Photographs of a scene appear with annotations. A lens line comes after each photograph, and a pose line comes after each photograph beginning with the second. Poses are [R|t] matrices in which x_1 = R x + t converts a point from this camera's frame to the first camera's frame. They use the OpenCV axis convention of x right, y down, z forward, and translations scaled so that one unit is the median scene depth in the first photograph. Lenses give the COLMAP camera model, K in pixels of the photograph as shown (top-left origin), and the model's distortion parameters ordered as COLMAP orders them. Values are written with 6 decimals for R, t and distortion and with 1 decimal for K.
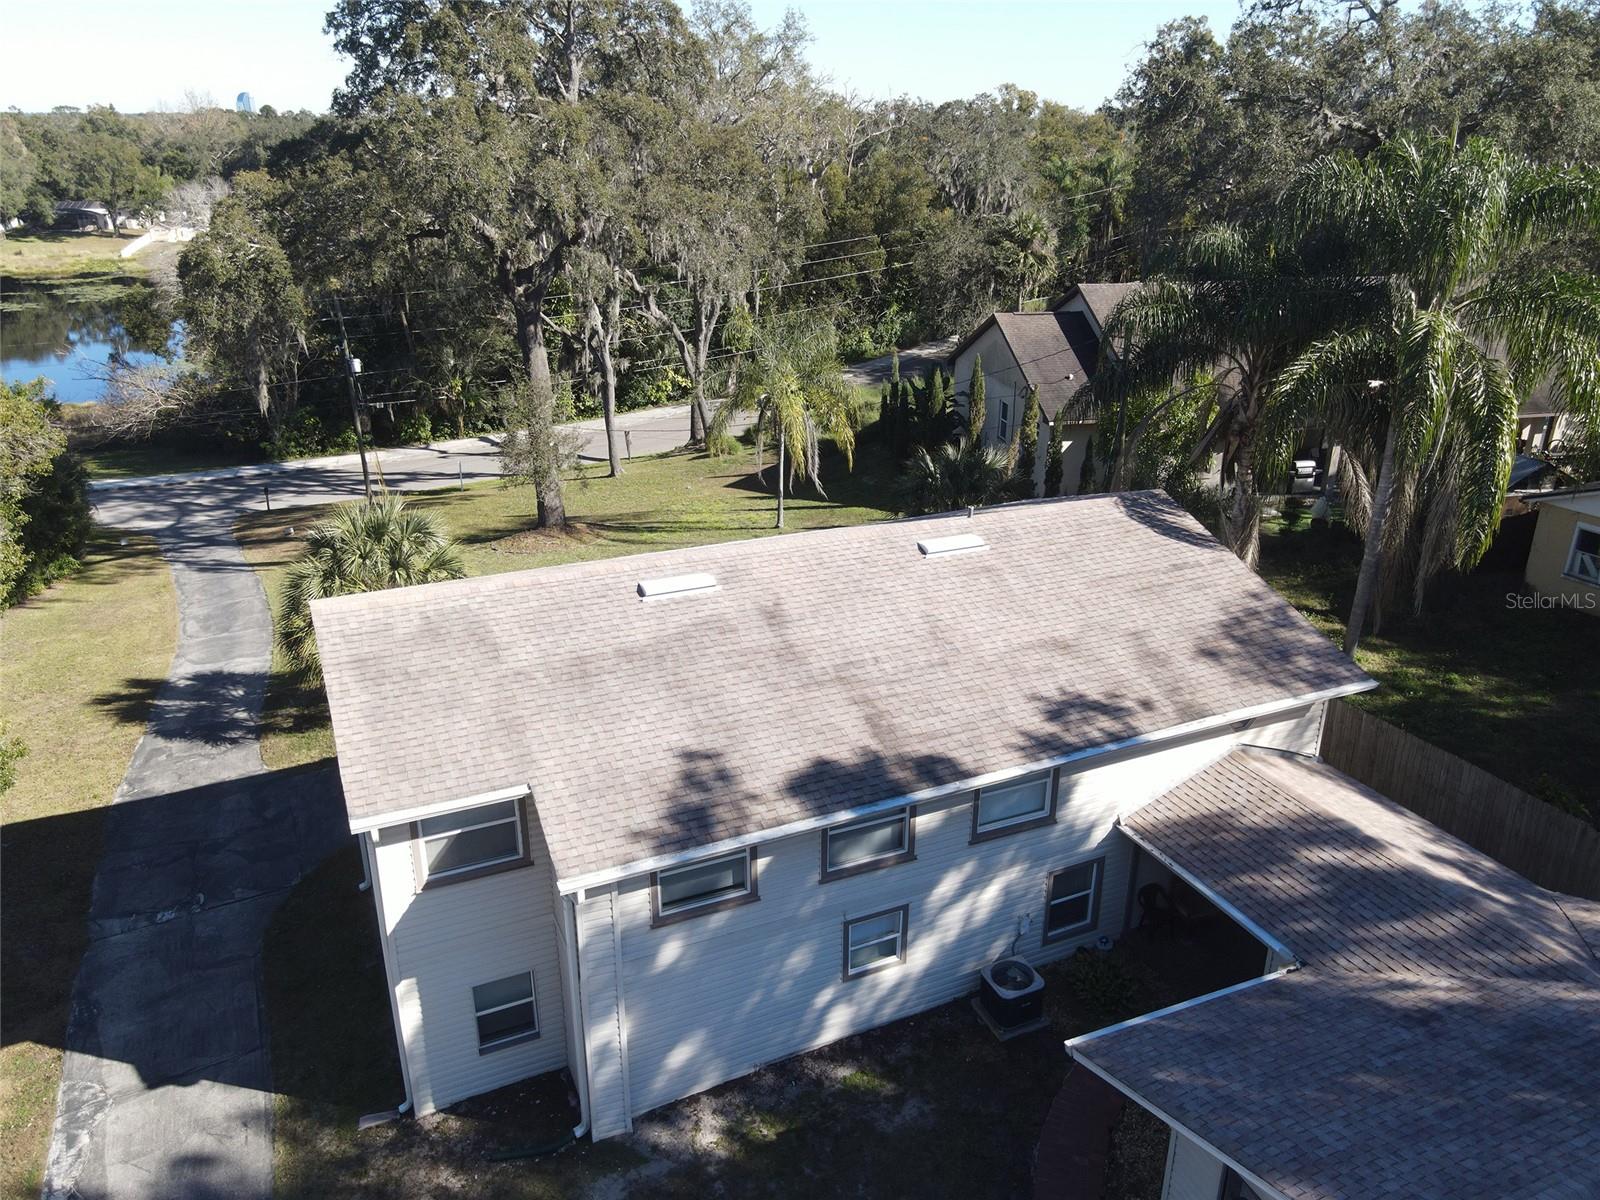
lens RADIAL K [[1169.2, 0, 803.0], [0, 1169.2, 602.3], [0, 0, 1]] dist [0.012624, 0.010000]
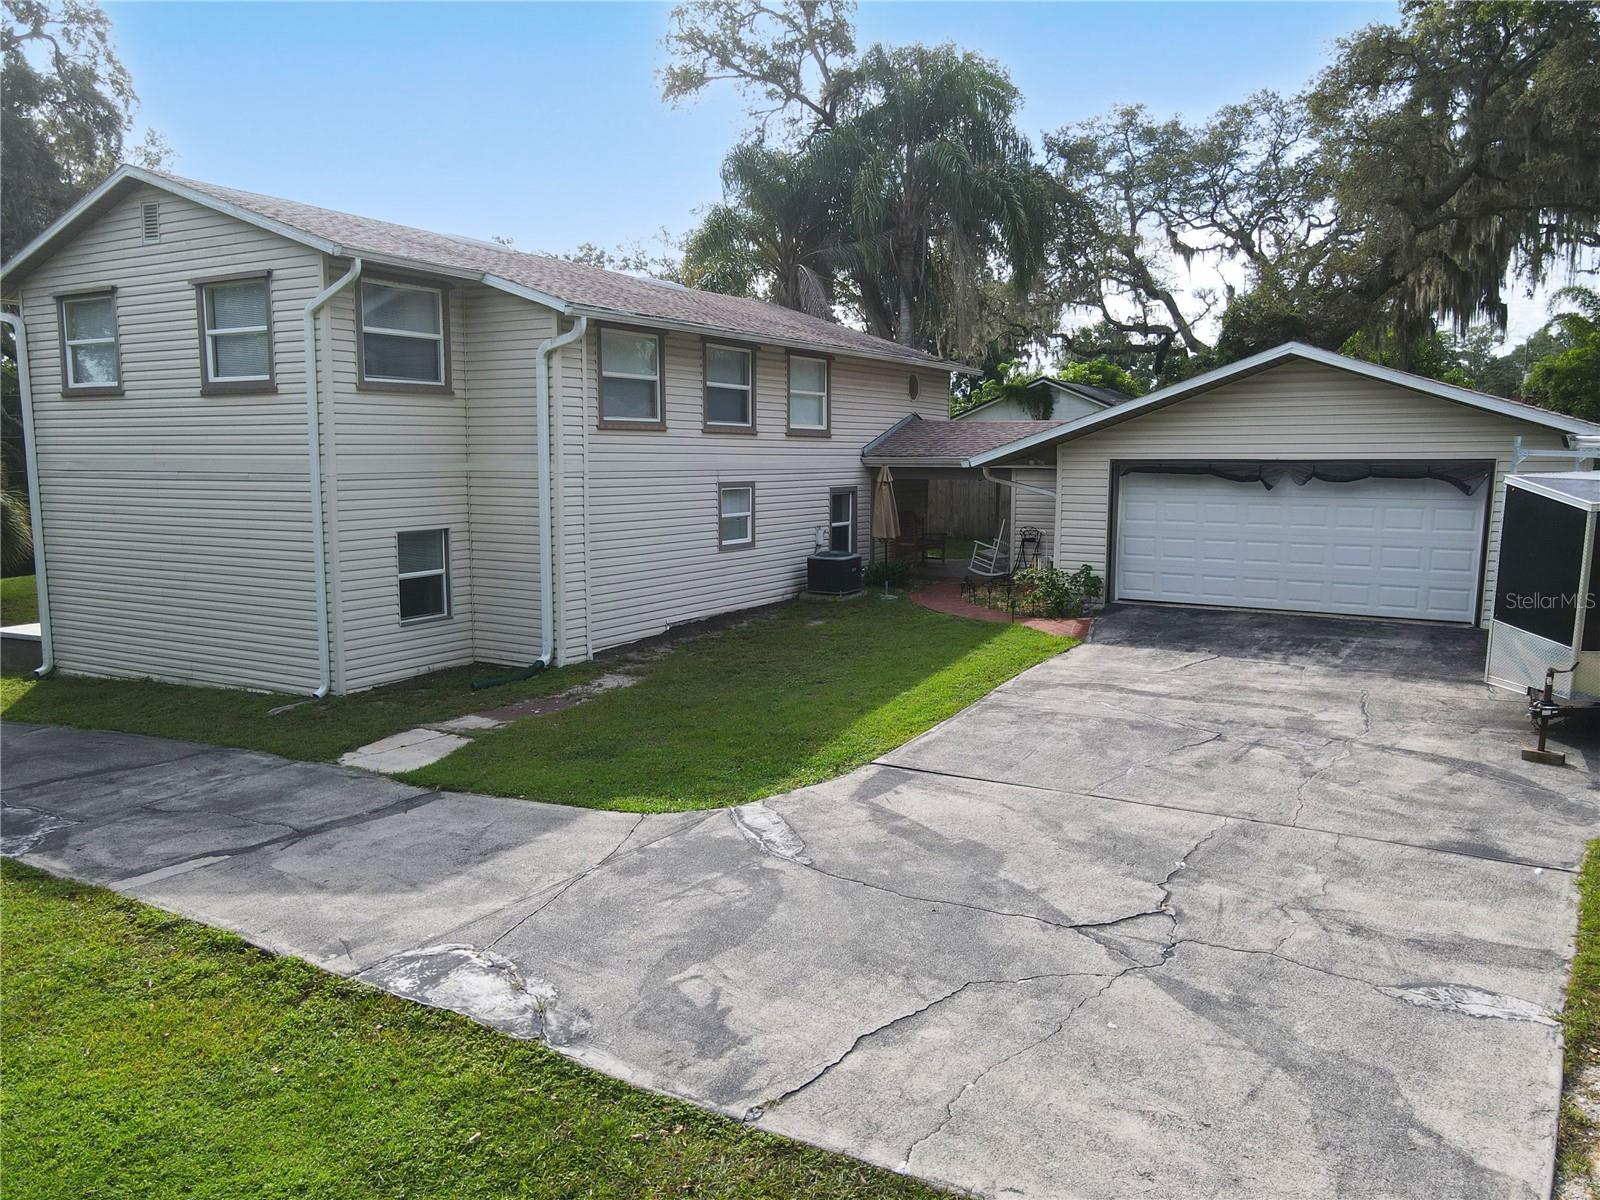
lens RADIAL K [[1186.4, 0, 800.0], [0, 1186.4, 600.0], [0, 0, 1]] dist [-0.000109, 0.012222]
pose [[0.819085, -0.073265, 0.568974, -0.334053], [0.219594, 0.956314, -0.192982, 0.376061], [-0.529979, 0.283012, 0.799391, 0.065564]]
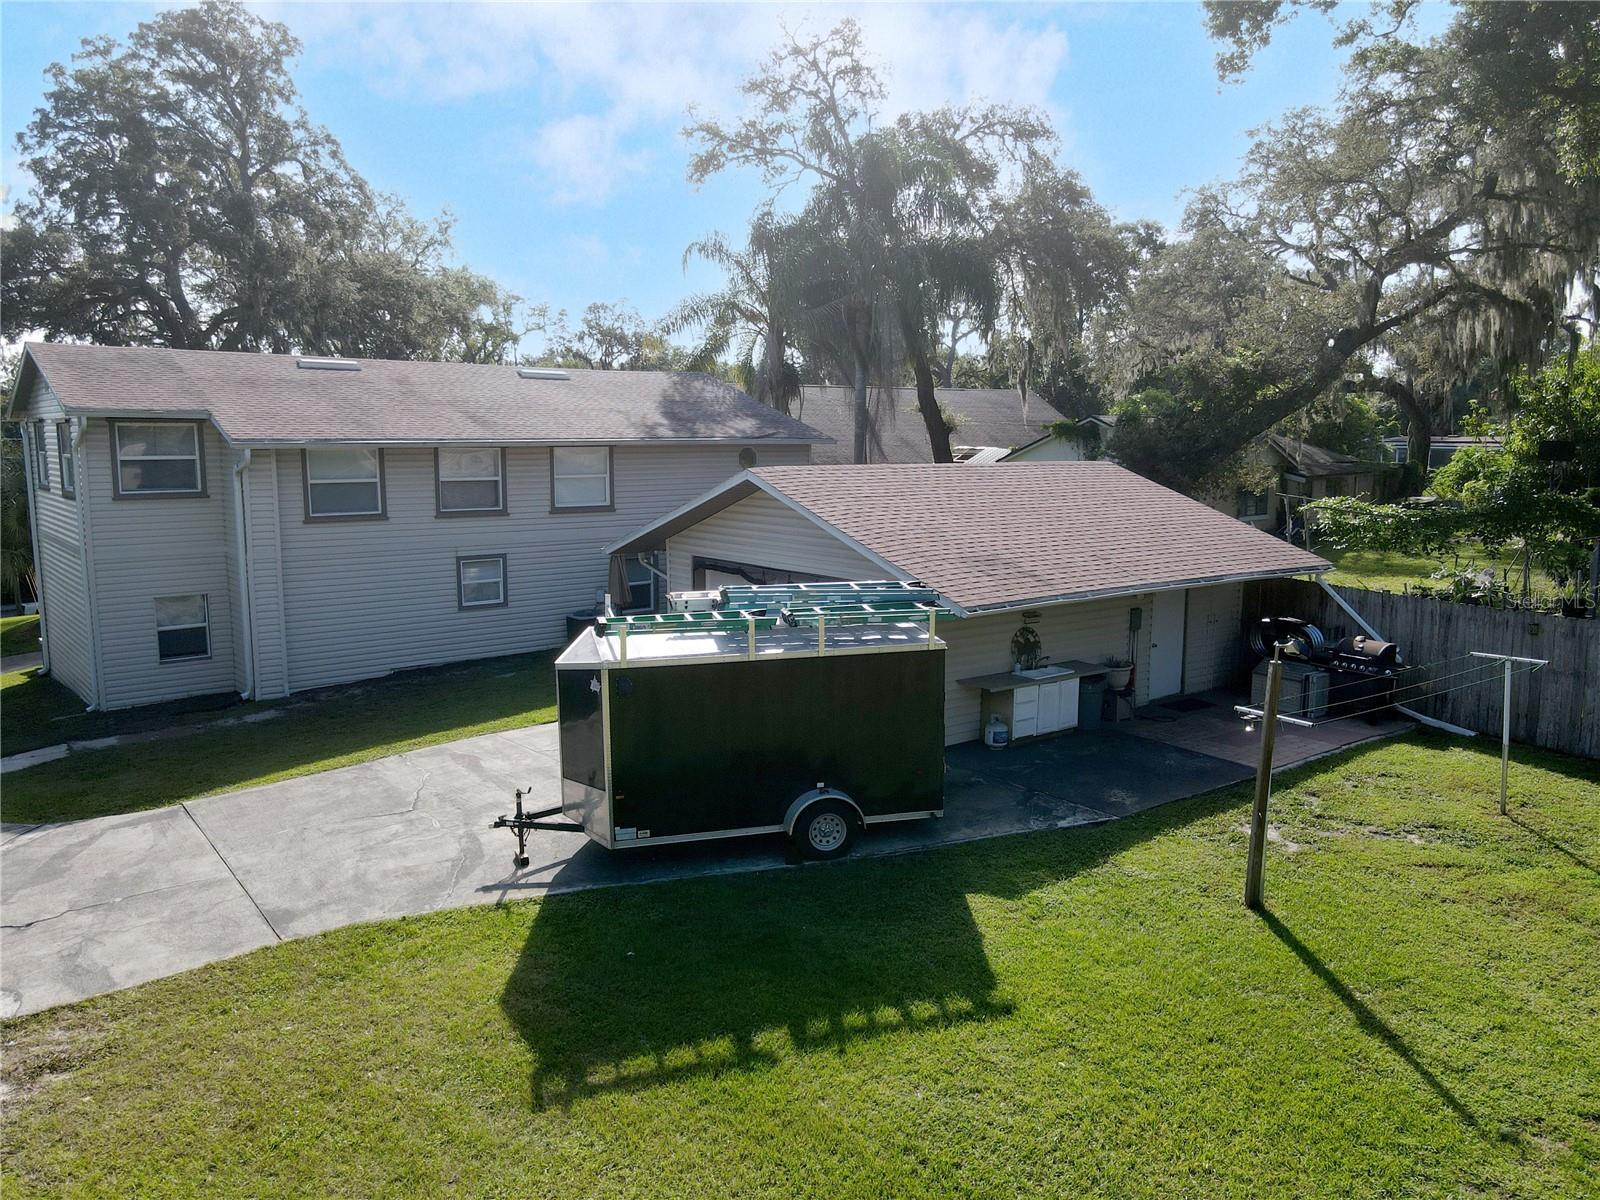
lens RADIAL K [[1182.5, 0, 812.0], [0, 1182.5, 595.7], [0, 0, 1]] dist [-0.003460, 0.000218]
pose [[0.964942, -0.038036, 0.259692, 0.046692], [0.101120, 0.966937, -0.234109, 0.422425], [-0.242201, 0.252161, 0.936885, -0.237534]]
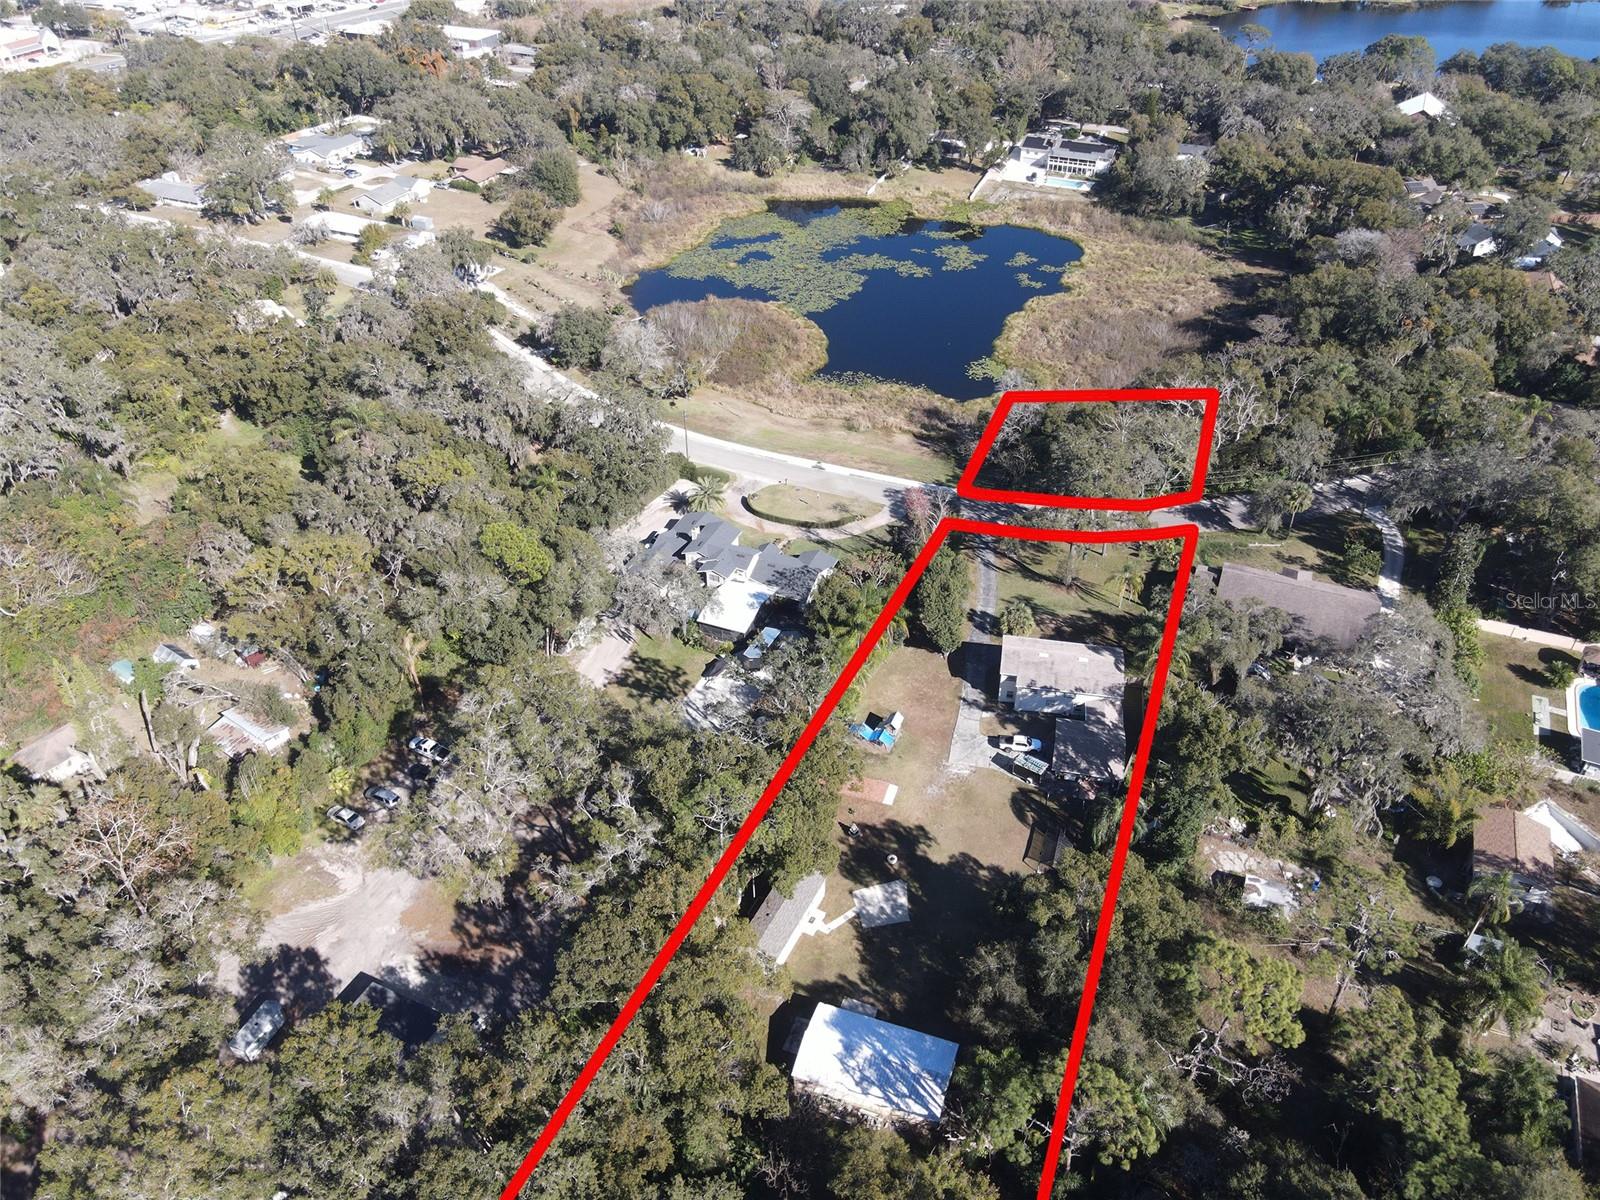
lens RADIAL K [[1186.4, 0, 800.0], [0, 1186.4, 600.0], [0, 0, 1]] dist [-0.000109, 0.012222]
pose [[0.815692, 0.347877, -0.462200, 1.522466], [-0.211435, 0.922986, 0.321548, -1.857889], [0.538463, -0.164559, 0.826425, -4.638377]]
